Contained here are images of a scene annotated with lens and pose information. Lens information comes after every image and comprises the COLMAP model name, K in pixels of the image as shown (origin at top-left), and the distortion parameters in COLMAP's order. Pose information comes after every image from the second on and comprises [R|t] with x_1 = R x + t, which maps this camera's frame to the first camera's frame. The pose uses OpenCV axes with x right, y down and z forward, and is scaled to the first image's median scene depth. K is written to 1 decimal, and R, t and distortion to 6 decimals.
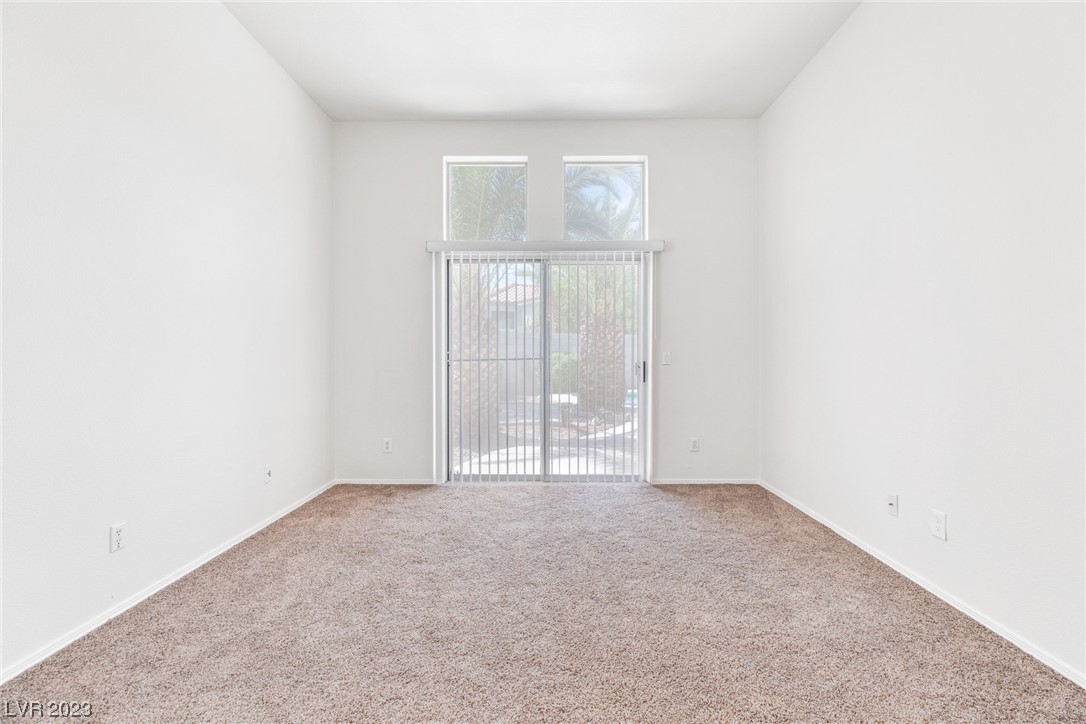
lens RADIAL K [[492.3, 0, 545.5], [0, 492.3, 352.1], [0, 0, 1]] dist [0.003001, -0.000068]
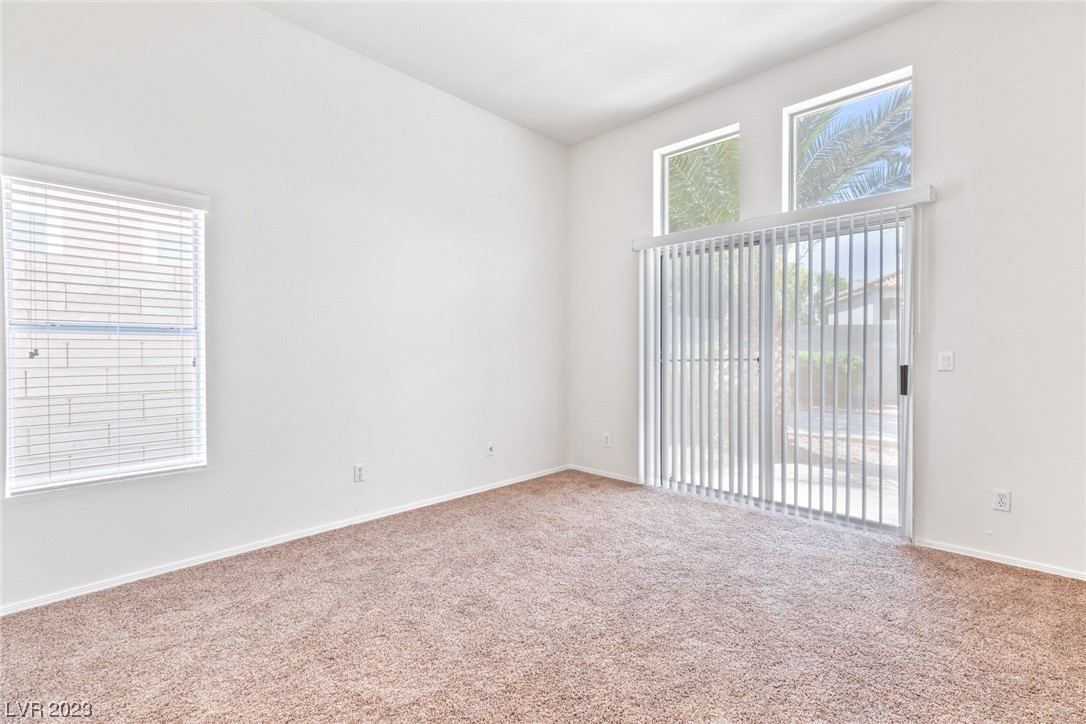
lens RADIAL K [[492.3, 0, 545.5], [0, 492.3, 352.1], [0, 0, 1]] dist [0.003001, -0.000068]
pose [[0.723113, 0.001044, -0.690729, 0.374748], [0.002875, 0.999986, 0.004522, -0.005125], [0.690723, -0.005256, 0.723100, 0.176285]]
